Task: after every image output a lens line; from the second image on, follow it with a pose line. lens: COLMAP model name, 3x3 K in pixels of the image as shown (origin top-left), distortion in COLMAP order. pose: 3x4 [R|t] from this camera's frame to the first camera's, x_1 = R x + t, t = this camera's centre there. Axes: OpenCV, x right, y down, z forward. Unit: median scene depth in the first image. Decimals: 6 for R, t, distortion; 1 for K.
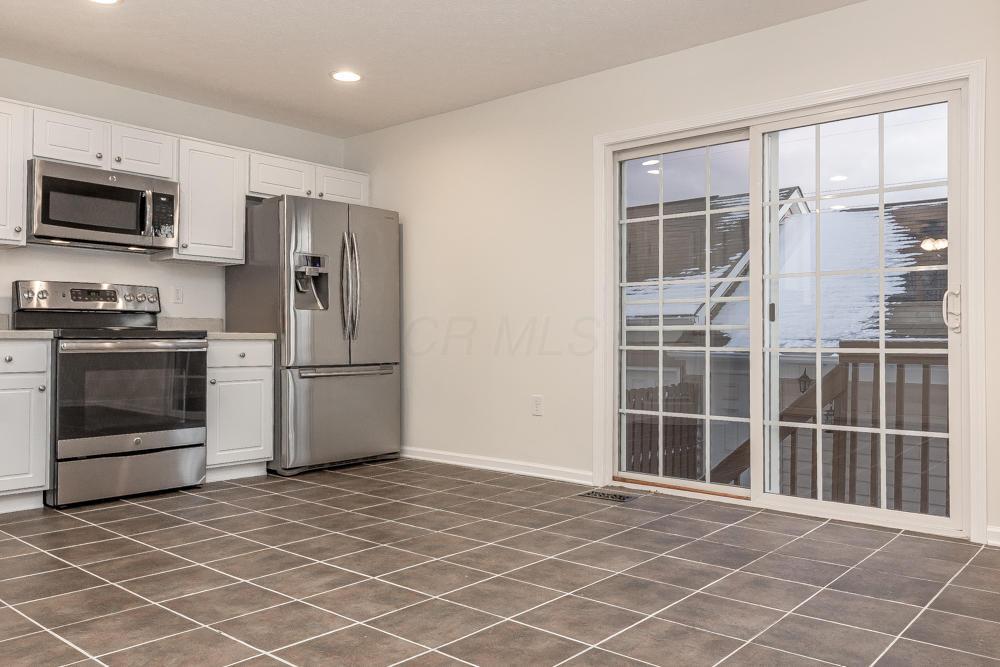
lens RADIAL K [[779.5, 0, 532.0], [0, 779.5, 333.0], [0, 0, 1]] dist [0.025617, -0.005217]
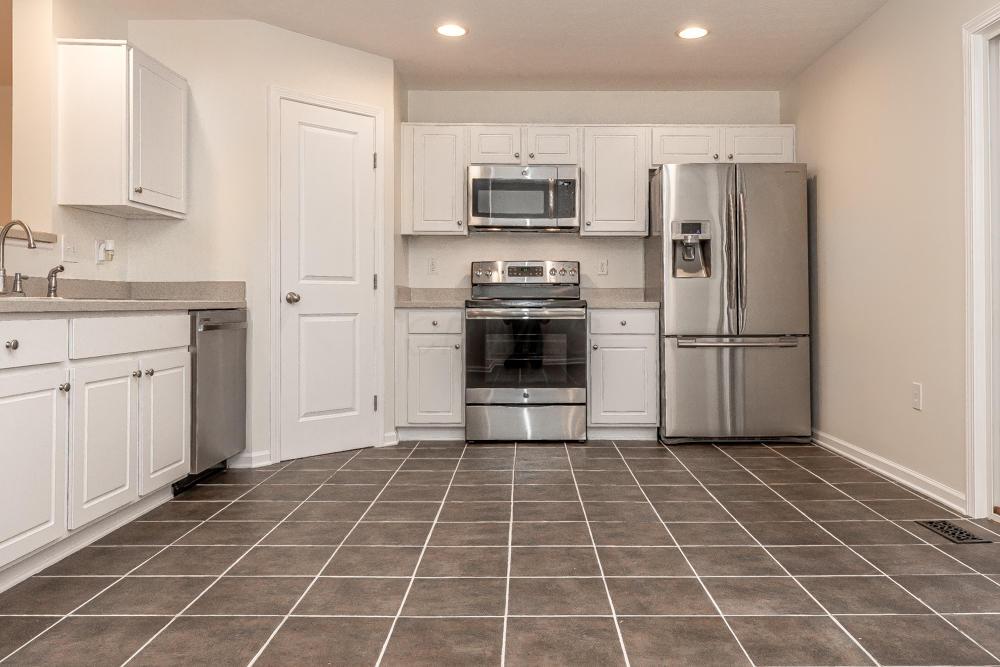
lens RADIAL K [[779.5, 0, 500.3], [0, 779.5, 293.7], [0, 0, 1]] dist [0.025617, -0.005217]
pose [[0.649834, -0.012236, -0.759978, 0.332760], [0.006992, 0.999924, -0.010121, -0.001765], [0.760044, 0.001264, 0.649870, 0.198800]]
